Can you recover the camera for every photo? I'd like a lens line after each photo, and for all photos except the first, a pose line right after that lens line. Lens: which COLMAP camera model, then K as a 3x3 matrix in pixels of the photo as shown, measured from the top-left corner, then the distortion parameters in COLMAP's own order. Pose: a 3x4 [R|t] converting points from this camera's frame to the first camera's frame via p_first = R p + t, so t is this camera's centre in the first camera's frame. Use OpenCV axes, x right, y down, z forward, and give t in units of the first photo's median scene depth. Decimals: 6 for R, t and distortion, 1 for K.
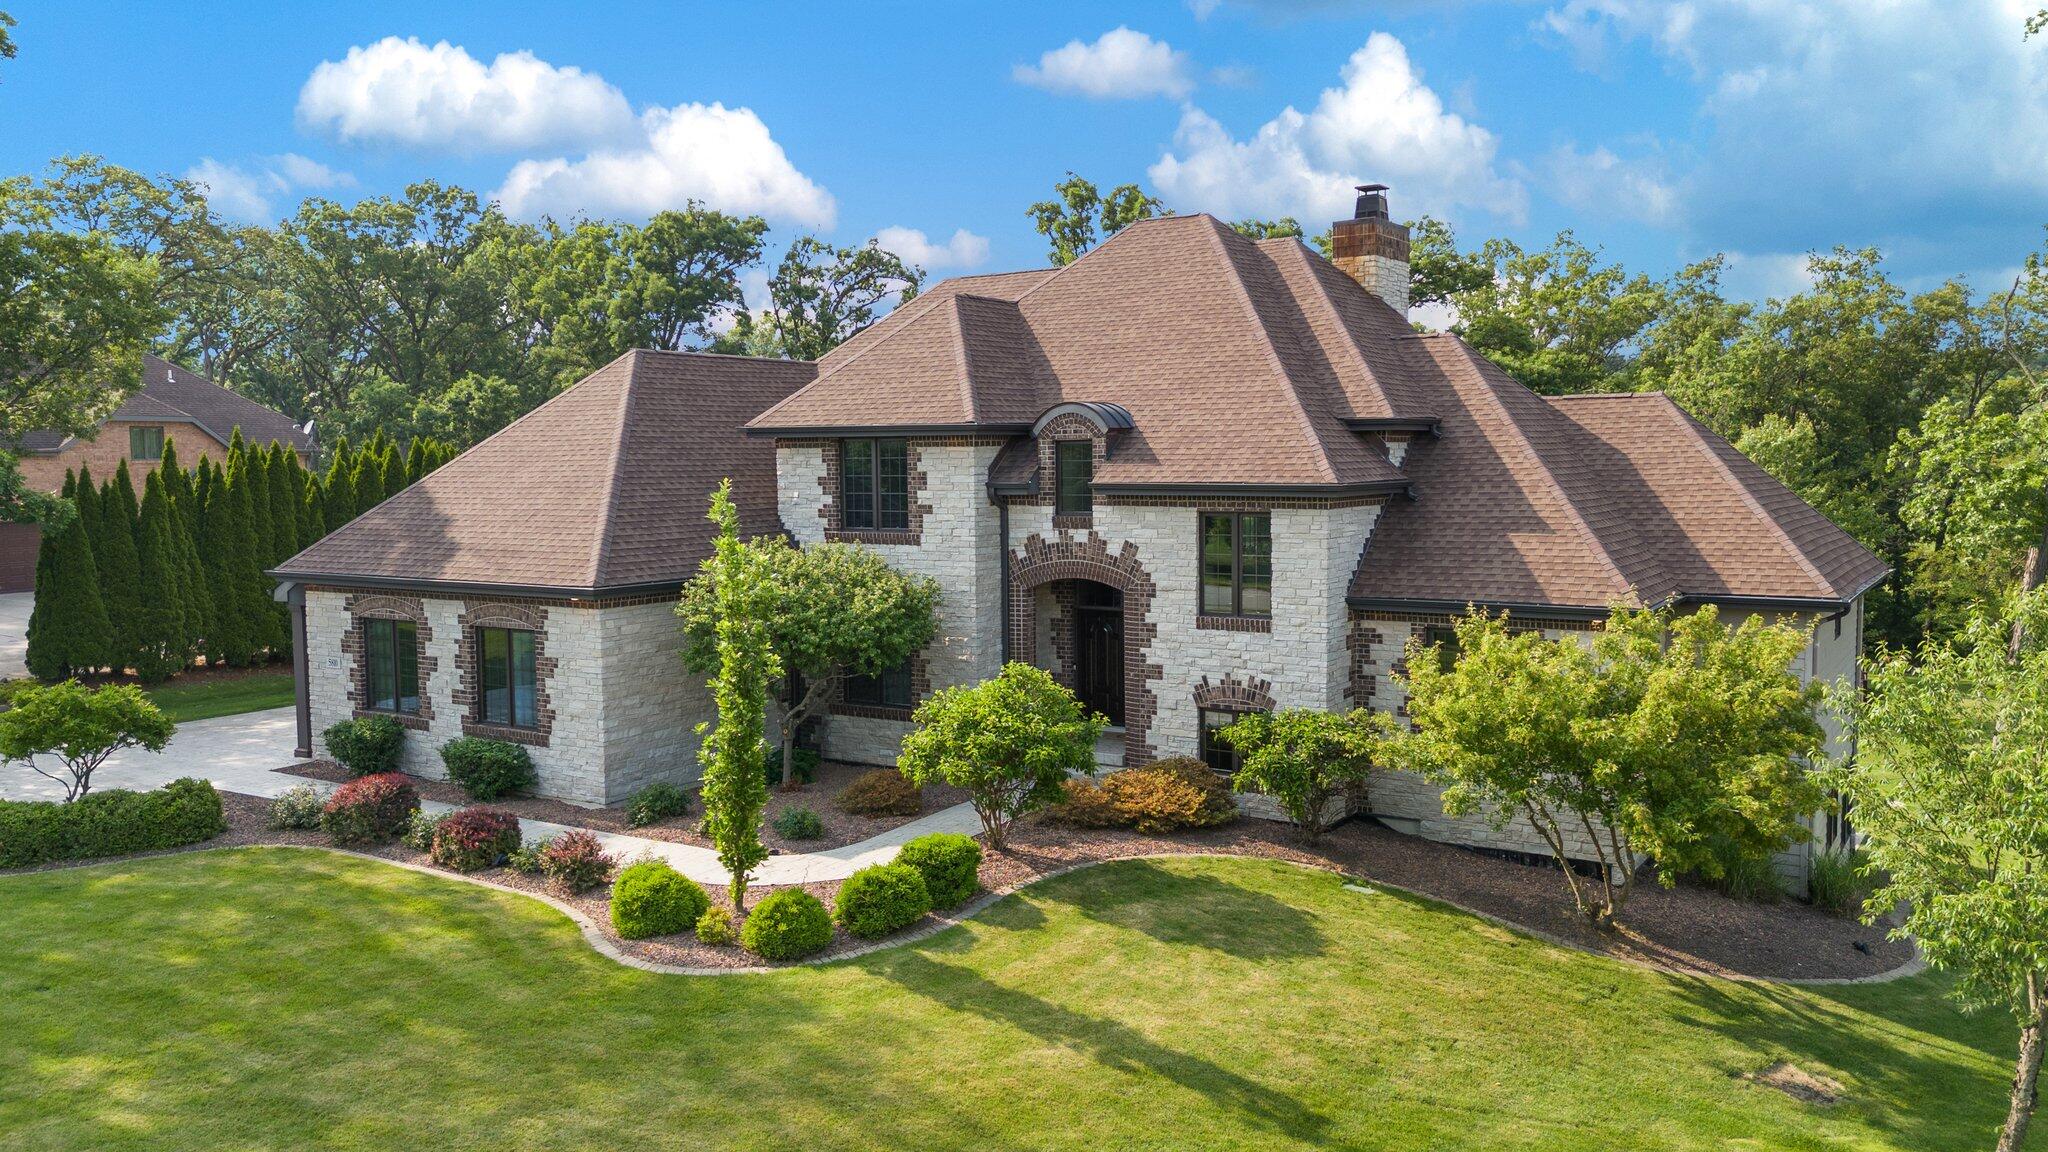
lens RADIAL K [[1524.8, 0, 1024.0], [0, 1524.8, 576.0], [0, 0, 1]] dist [0.111733, -0.126801]
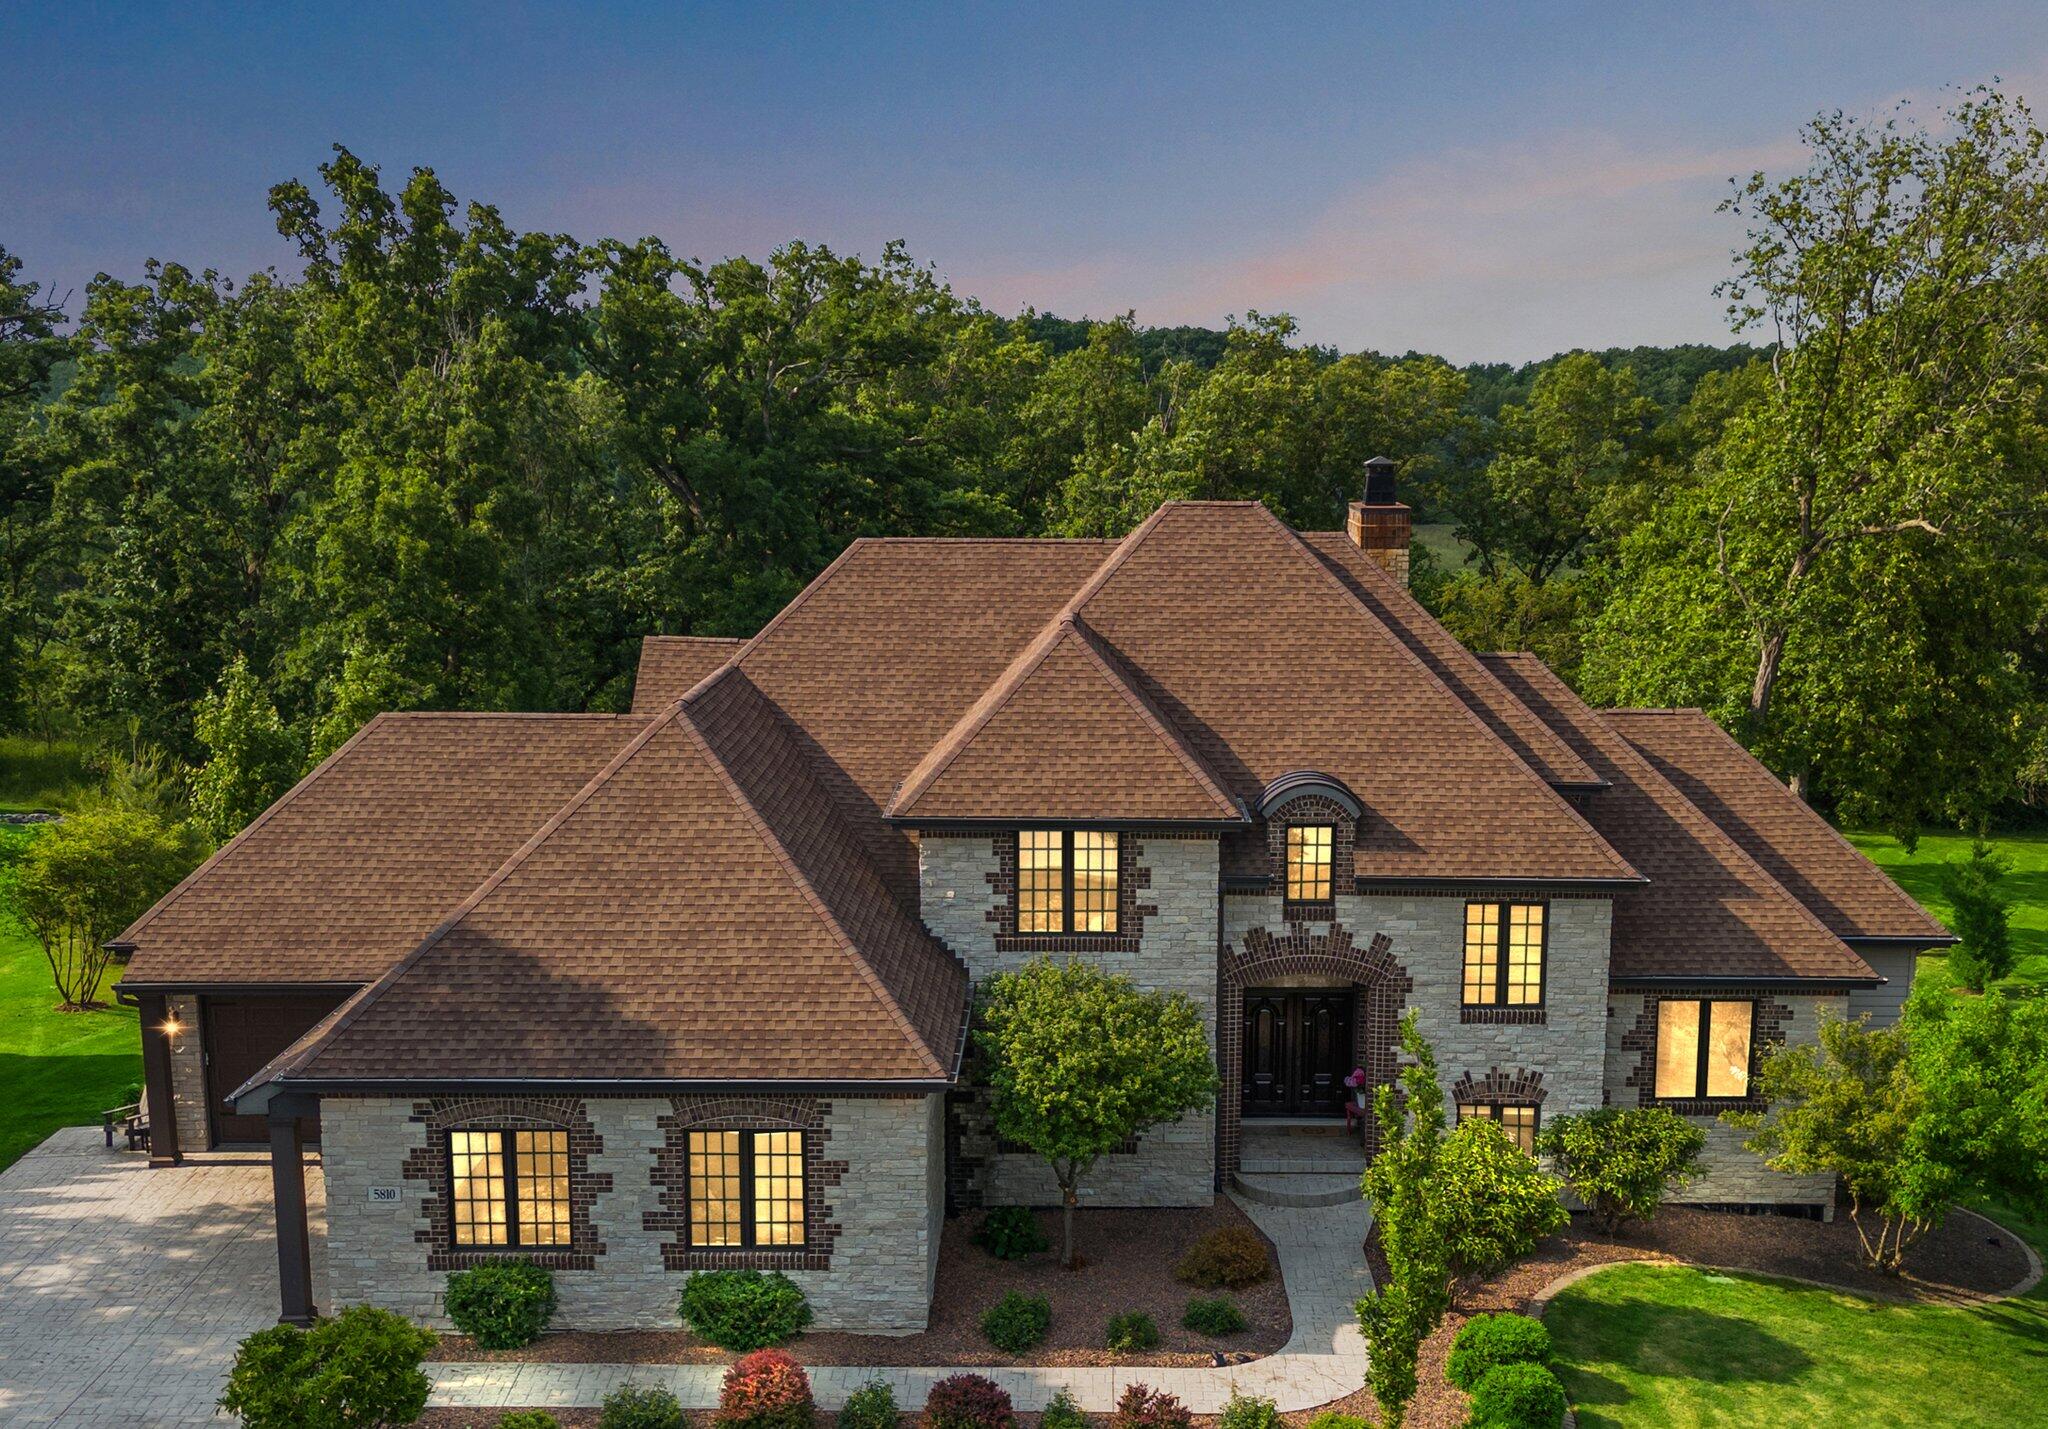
lens RADIAL K [[2263.1, 0, 1024.1], [0, 2263.1, 868.9], [0, 0, 1]] dist [0.164392, -0.295233]
pose [[0.841831, -0.096584, 0.531029, -0.836930], [0.028111, 0.990370, 0.135565, -0.253820], [-0.539008, -0.099196, 0.836439, -0.019657]]
